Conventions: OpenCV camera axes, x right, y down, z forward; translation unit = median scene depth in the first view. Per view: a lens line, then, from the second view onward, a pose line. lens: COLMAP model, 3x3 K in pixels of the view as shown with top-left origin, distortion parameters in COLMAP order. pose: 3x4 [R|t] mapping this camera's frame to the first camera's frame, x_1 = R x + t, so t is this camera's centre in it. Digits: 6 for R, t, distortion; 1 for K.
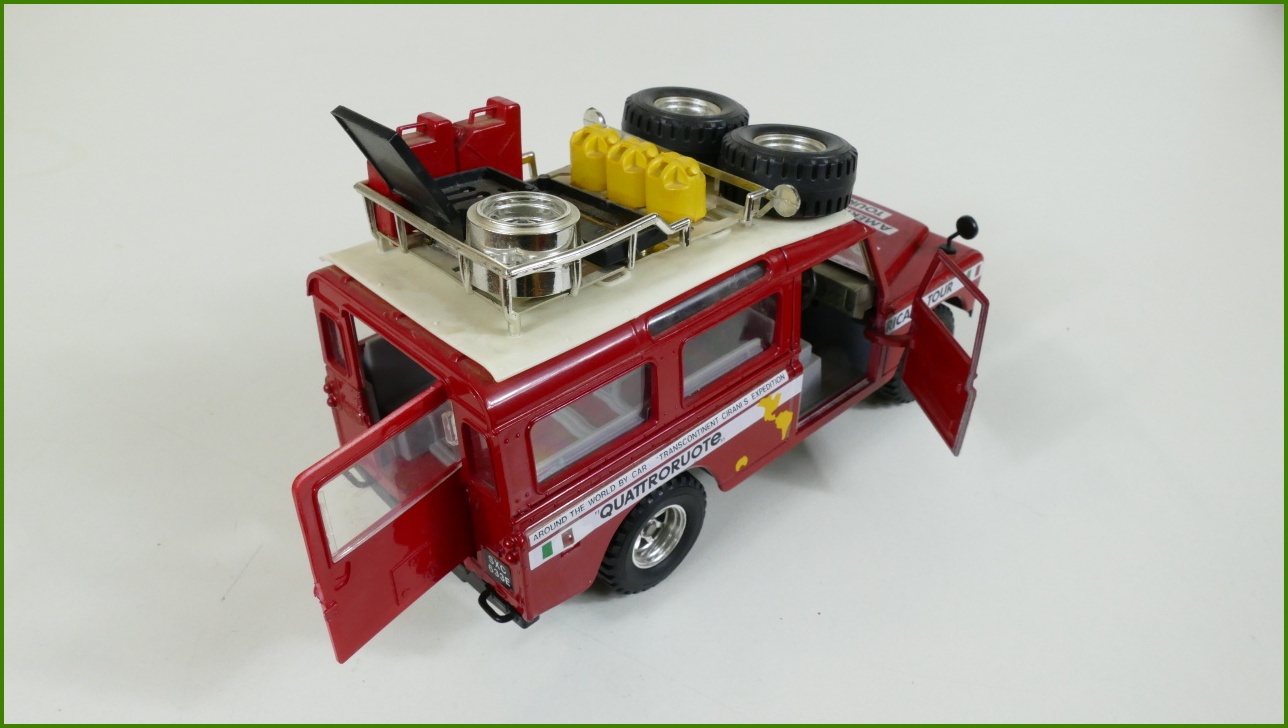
lens RADIAL K [[948.0, 0, 644.0], [0, 948.0, 364.0], [0, 0, 1]] dist [0.053211, -0.001608]
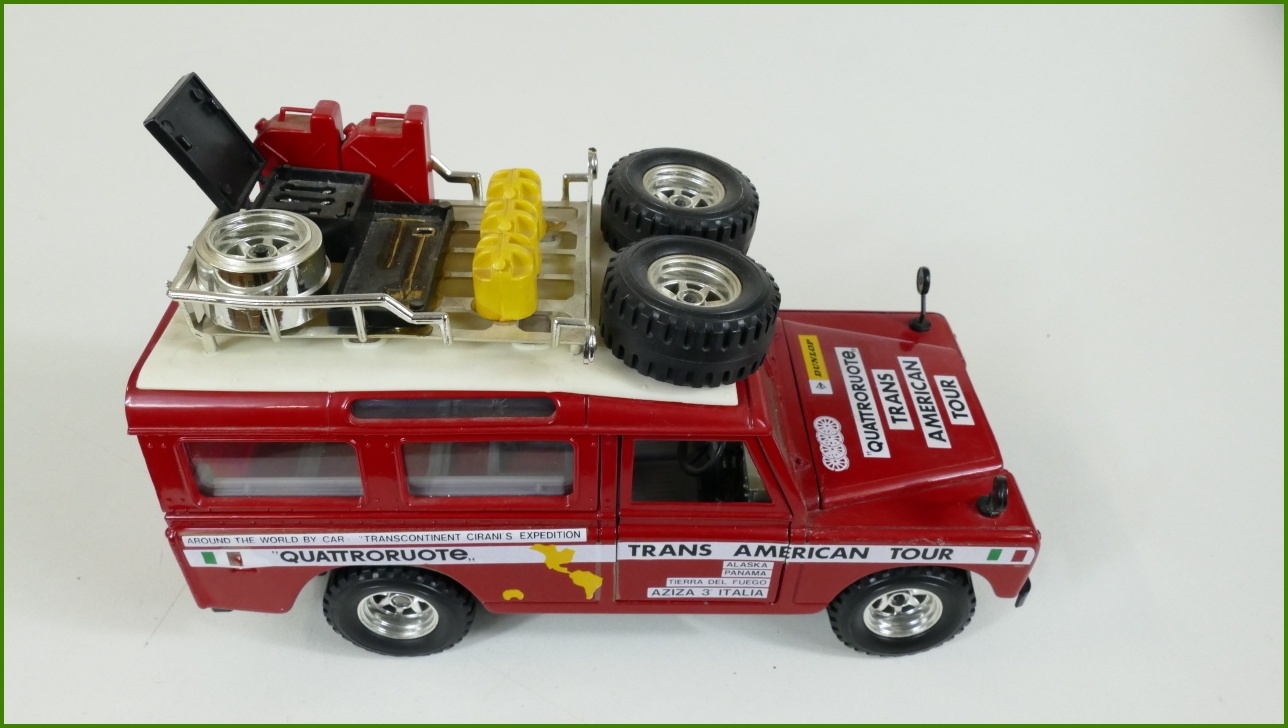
lens RADIAL K [[948.0, 0, 644.0], [0, 948.0, 364.0], [0, 0, 1]] dist [0.053211, -0.001608]
pose [[0.718913, 0.444006, -0.534811, 0.605850], [-0.390826, 0.894464, 0.217231, -0.343863], [0.574821, 0.052848, 0.816571, 0.388643]]
